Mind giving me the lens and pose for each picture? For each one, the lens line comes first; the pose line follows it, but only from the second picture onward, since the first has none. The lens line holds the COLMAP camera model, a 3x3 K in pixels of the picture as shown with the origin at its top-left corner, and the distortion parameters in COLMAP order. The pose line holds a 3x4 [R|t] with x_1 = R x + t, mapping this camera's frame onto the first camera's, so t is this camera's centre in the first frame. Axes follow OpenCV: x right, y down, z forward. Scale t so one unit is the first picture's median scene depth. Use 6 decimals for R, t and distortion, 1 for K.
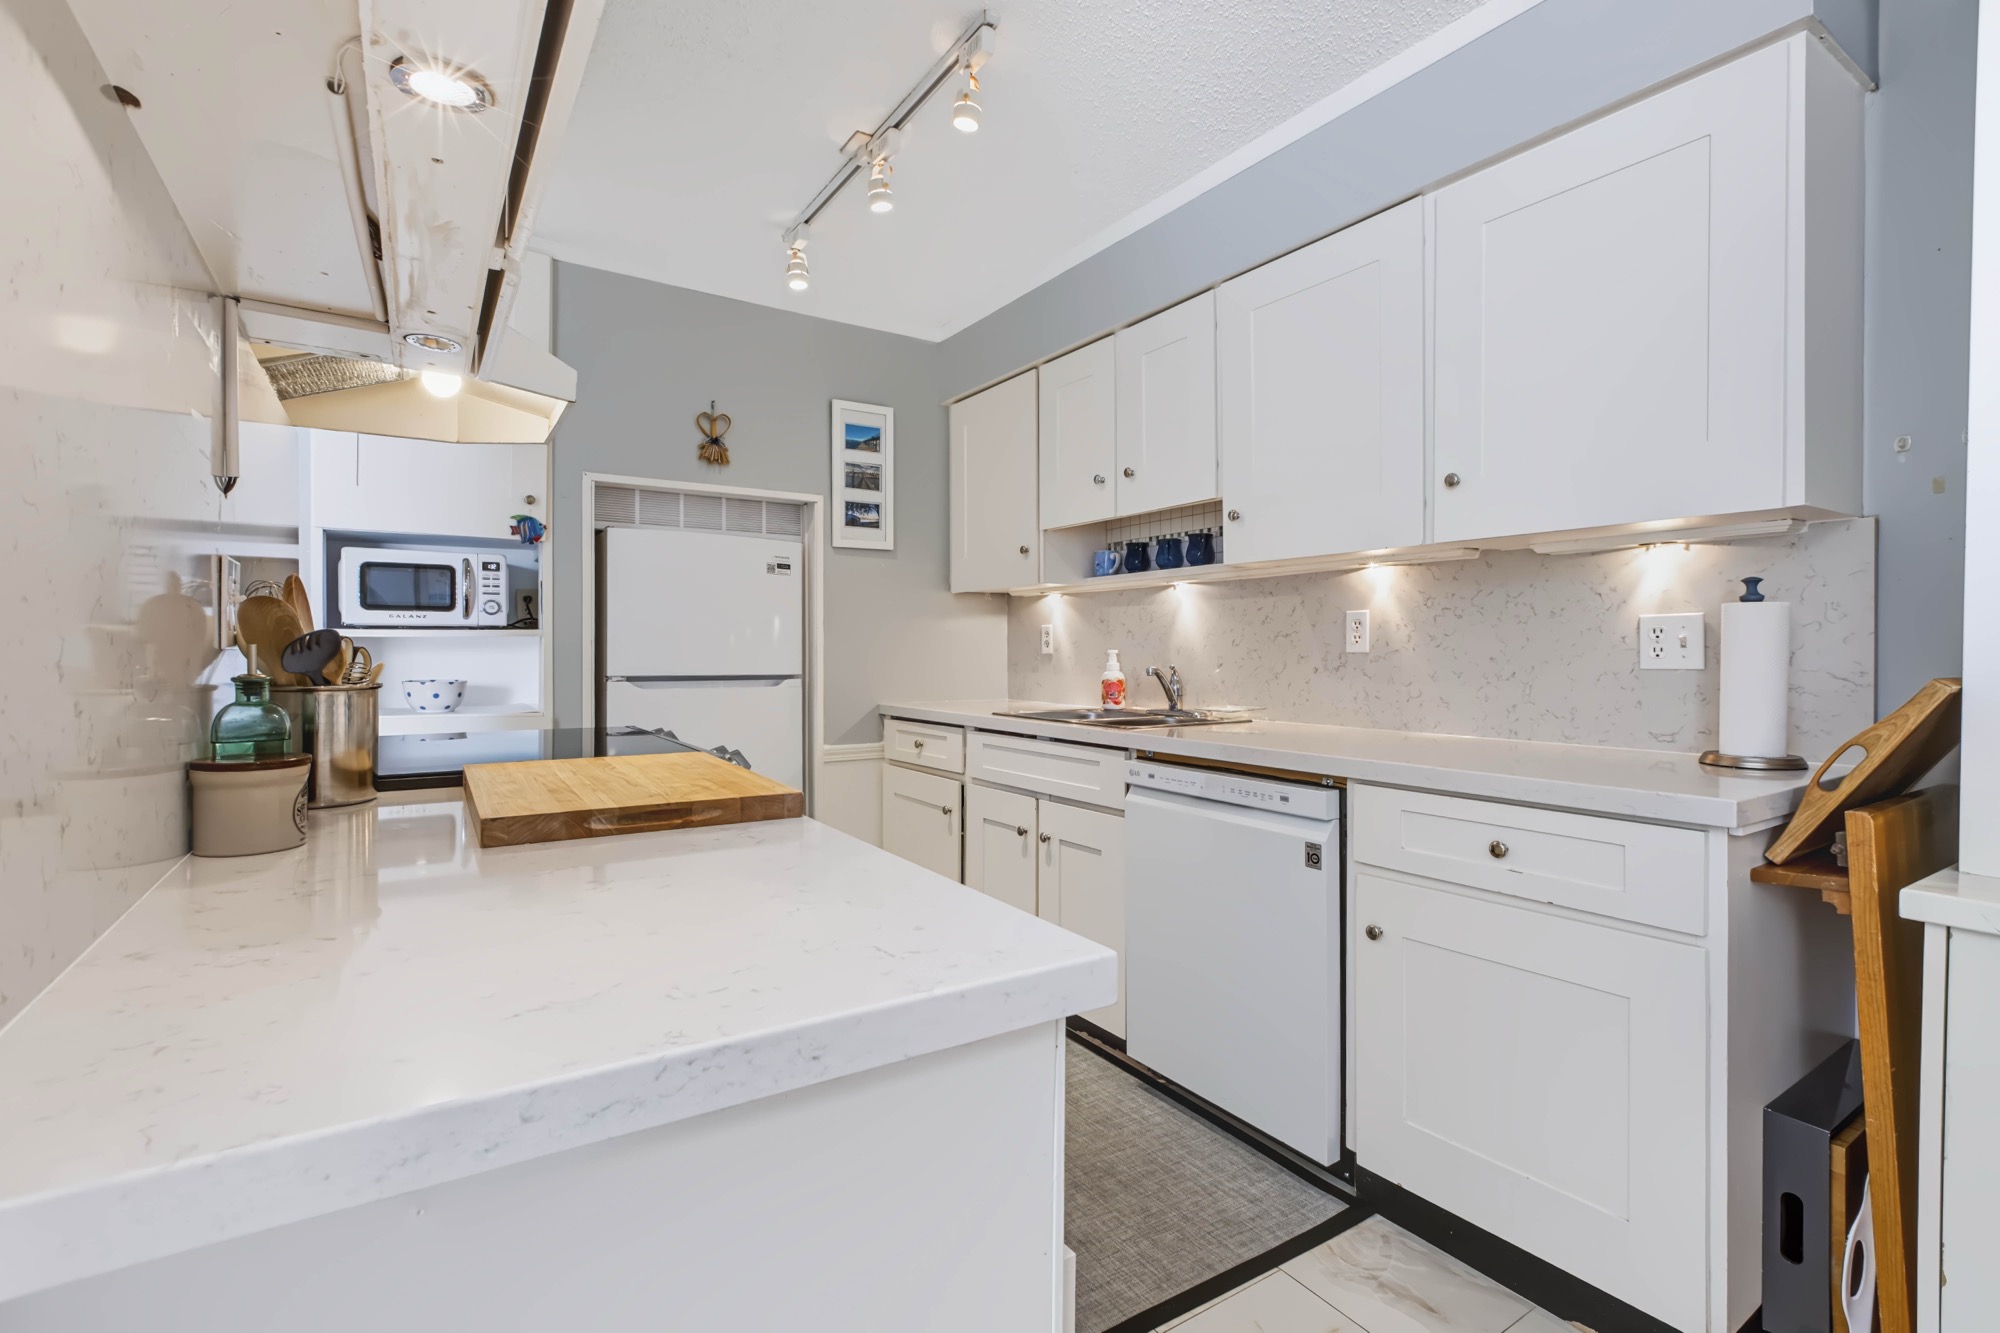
lens RADIAL K [[908.0, 0, 1003.3], [0, 908.0, 660.5], [0, 0, 1]] dist [0.002078, -0.000744]
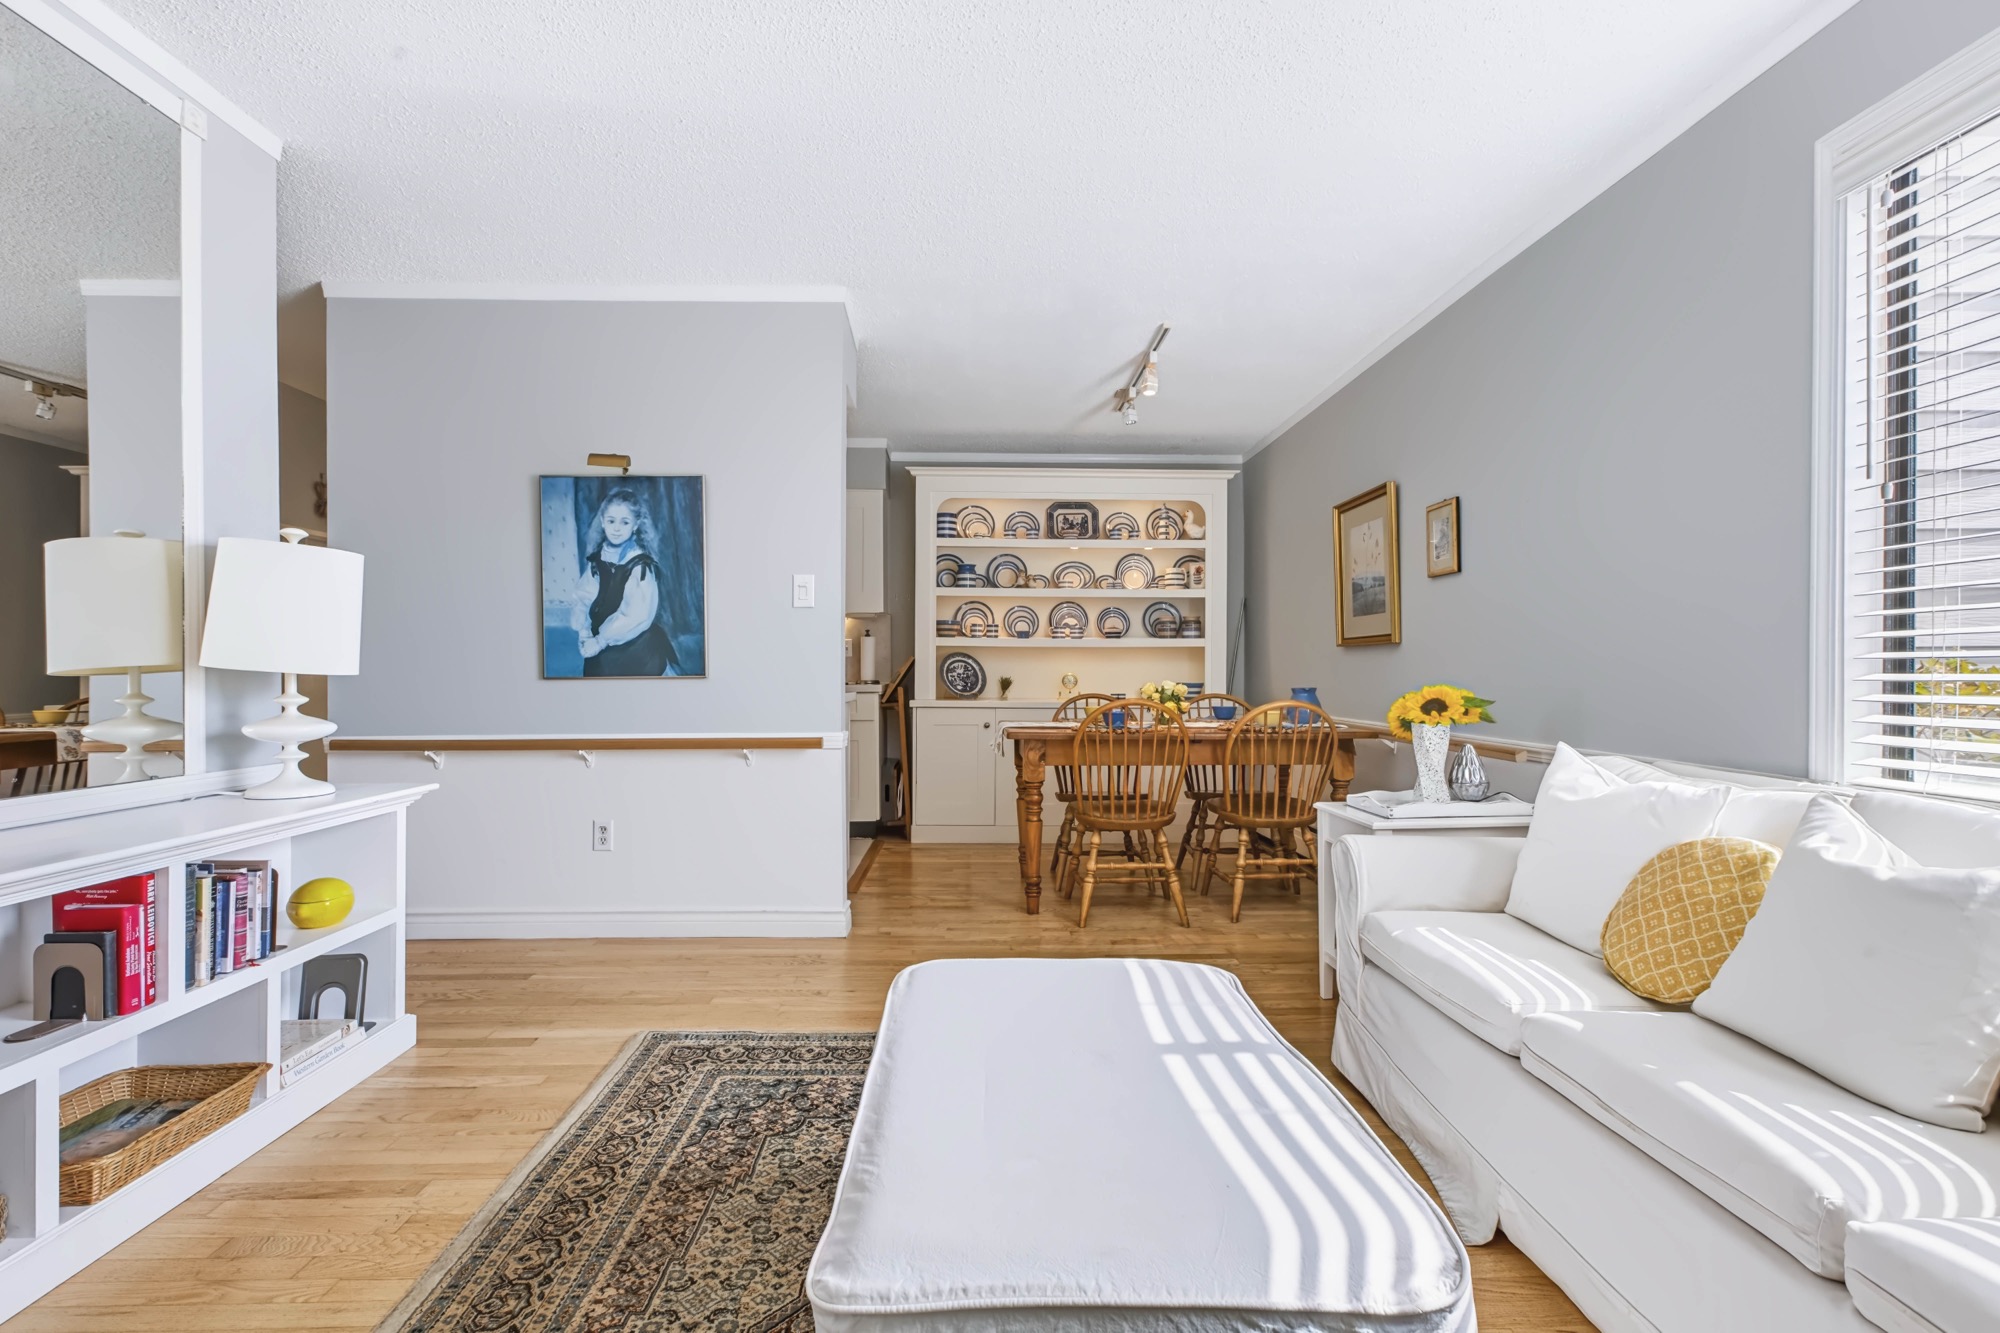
lens RADIAL K [[952.2, 0, 995.6], [0, 952.2, 662.6], [0, 0, 1]] dist [0.015039, -0.001659]
pose [[0.525438, 0.007936, 0.850795, -1.189176], [0.012562, 0.999775, -0.017084, 0.060106], [-0.850739, 0.019664, 0.525220, -0.785080]]
